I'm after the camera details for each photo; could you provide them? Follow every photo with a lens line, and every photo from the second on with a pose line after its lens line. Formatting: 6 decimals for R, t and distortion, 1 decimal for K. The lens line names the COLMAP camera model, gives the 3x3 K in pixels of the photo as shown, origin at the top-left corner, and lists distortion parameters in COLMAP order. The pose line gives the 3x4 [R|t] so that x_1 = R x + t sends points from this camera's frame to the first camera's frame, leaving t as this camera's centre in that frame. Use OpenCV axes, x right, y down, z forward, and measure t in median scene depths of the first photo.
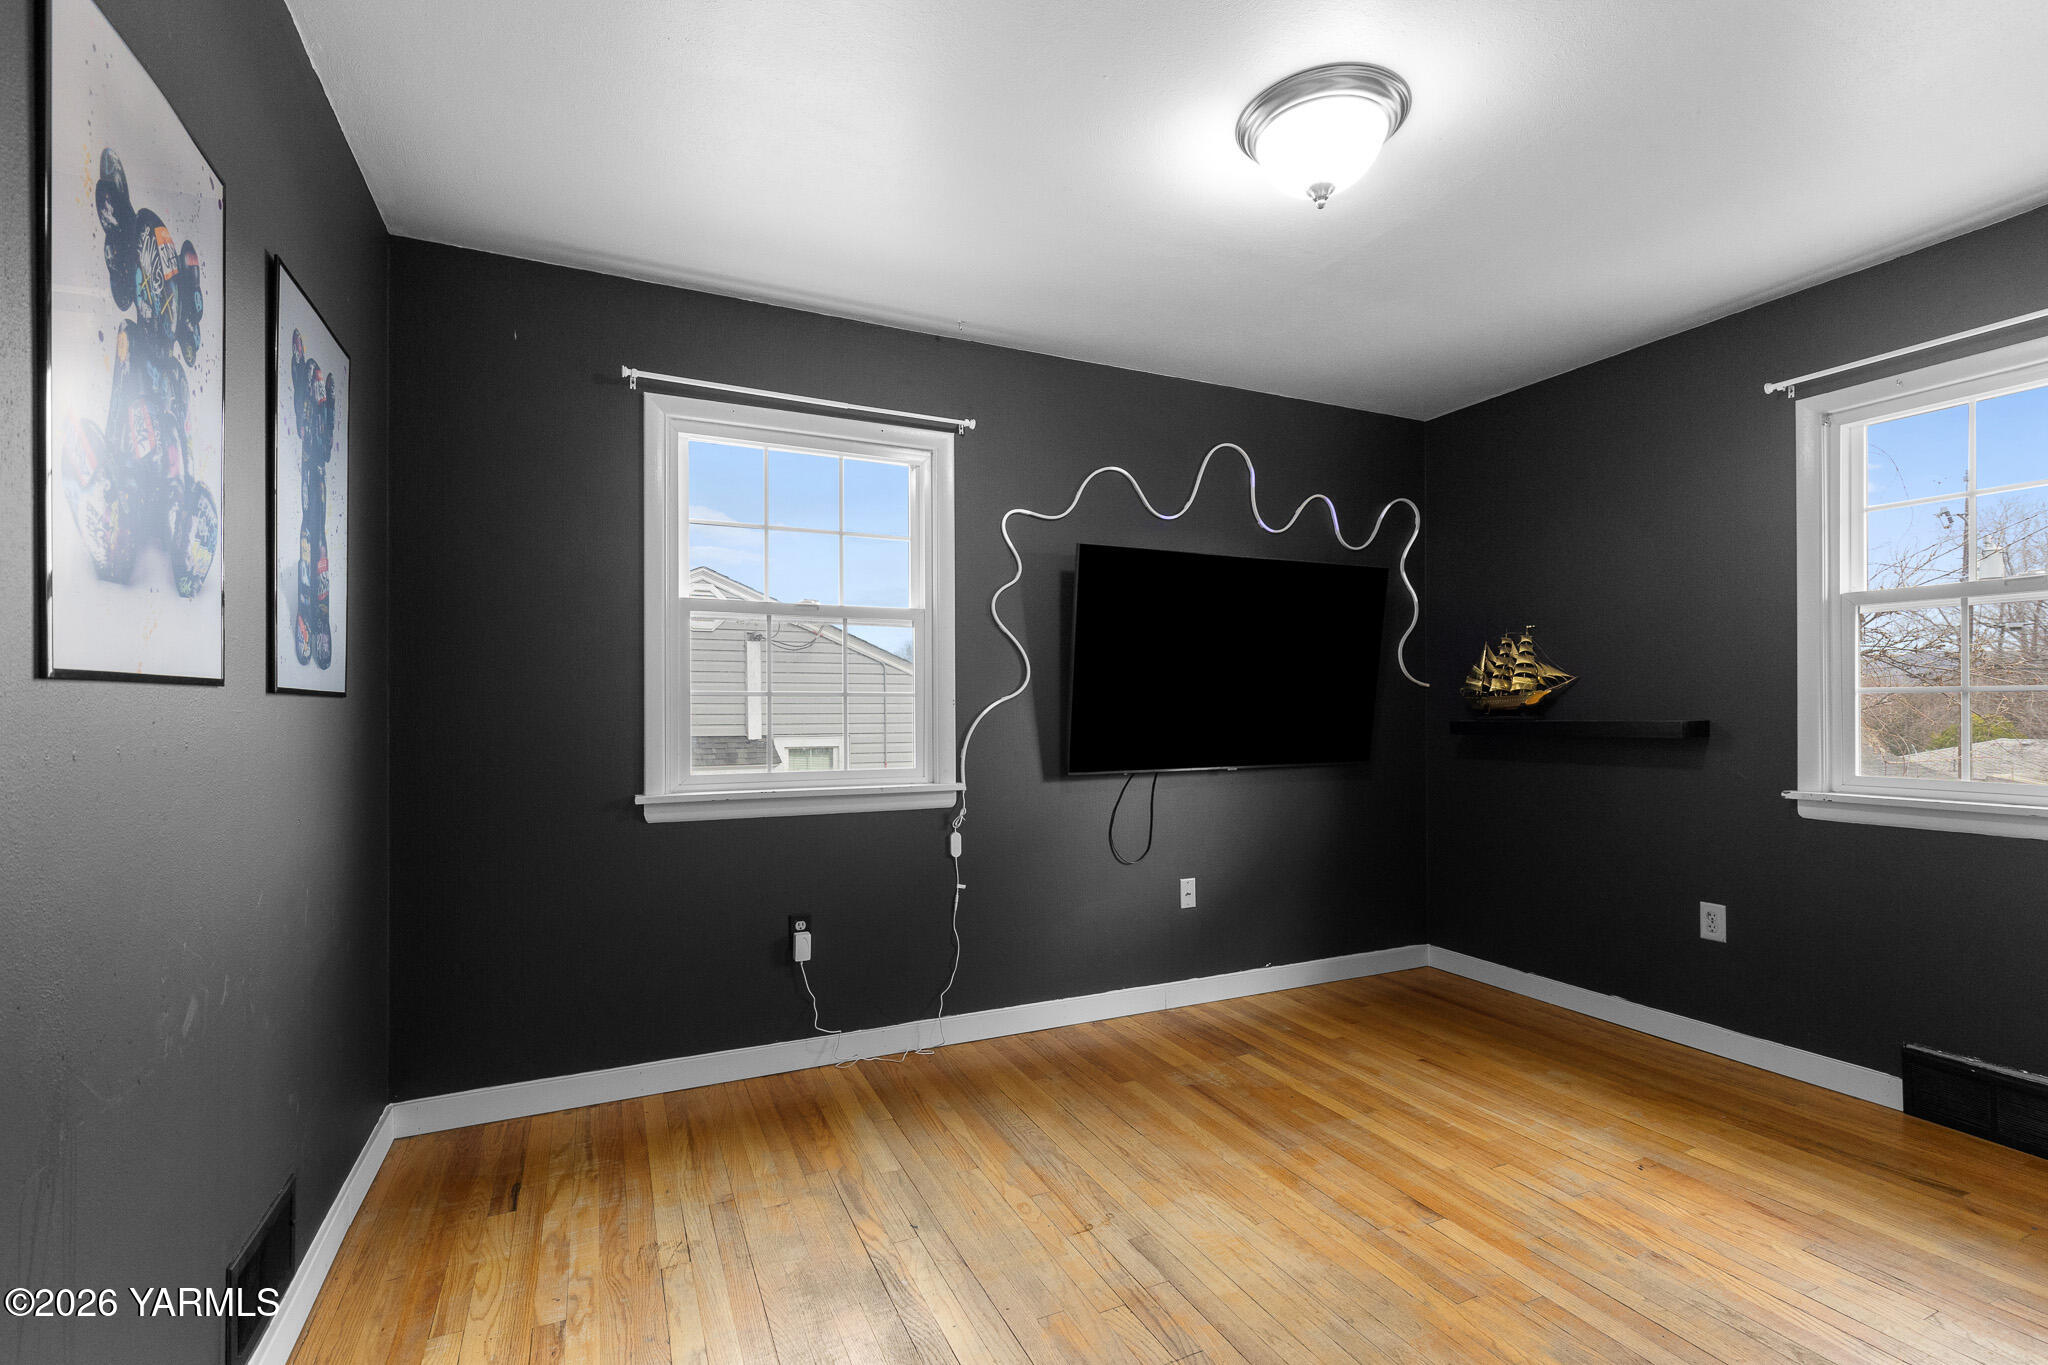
lens RADIAL K [[929.6, 0, 1023.3], [0, 929.6, 709.1], [0, 0, 1]] dist [0.008165, -0.000028]
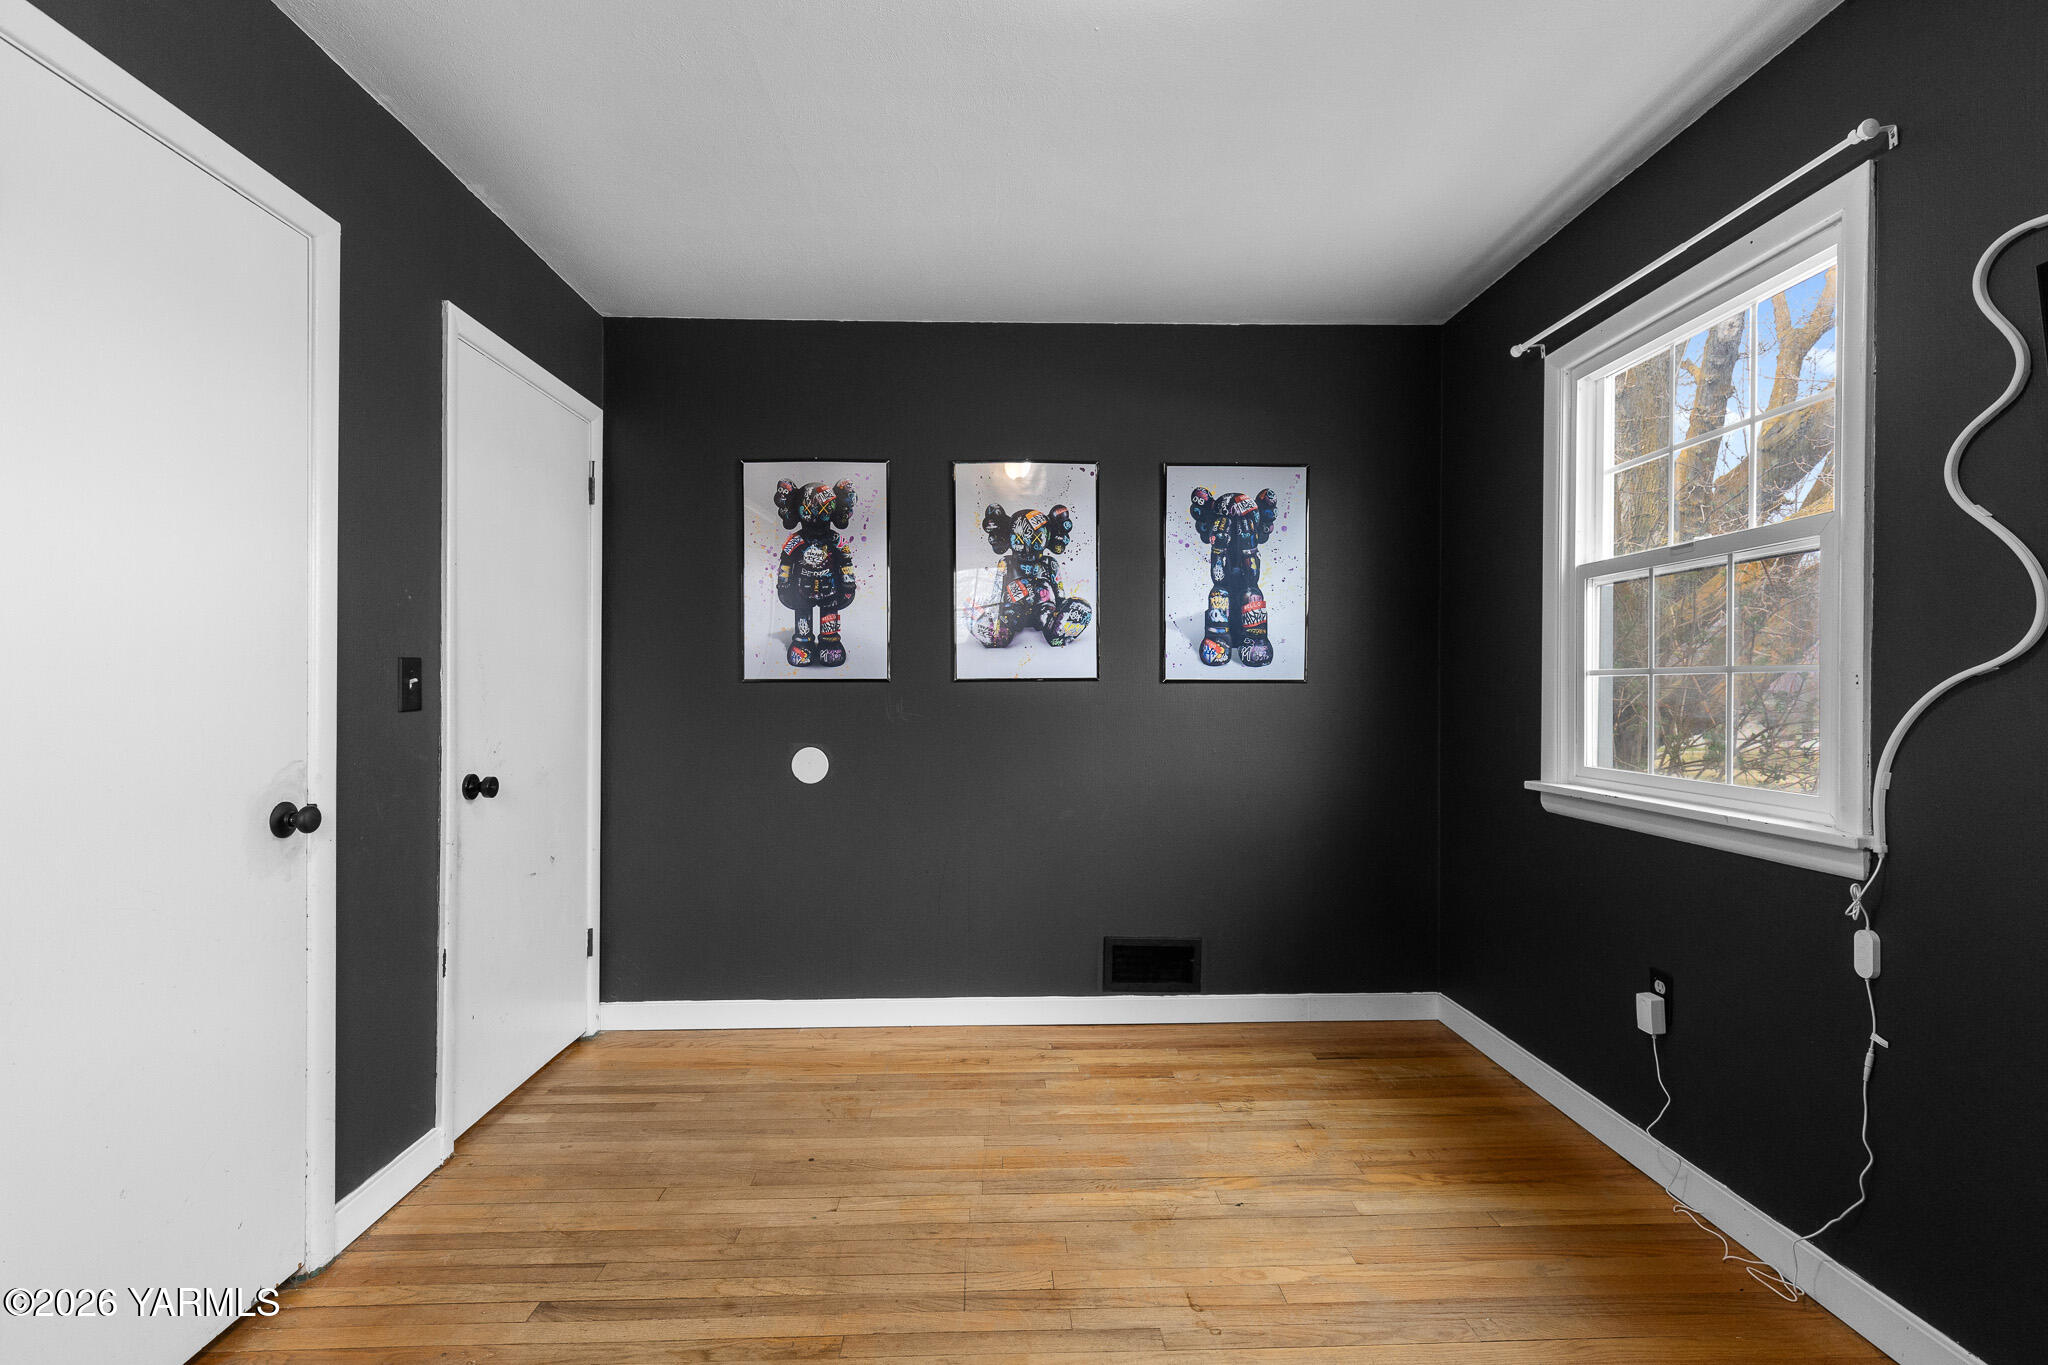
lens RADIAL K [[920.9, 0, 1028.5], [0, 920.9, 698.0], [0, 0, 1]] dist [0.003794, -0.000337]
pose [[-0.385560, 0.008966, -0.922639, 0.847489], [0.000473, 0.999955, 0.009520, -0.002822], [0.922682, 0.003234, -0.385547, 1.119182]]
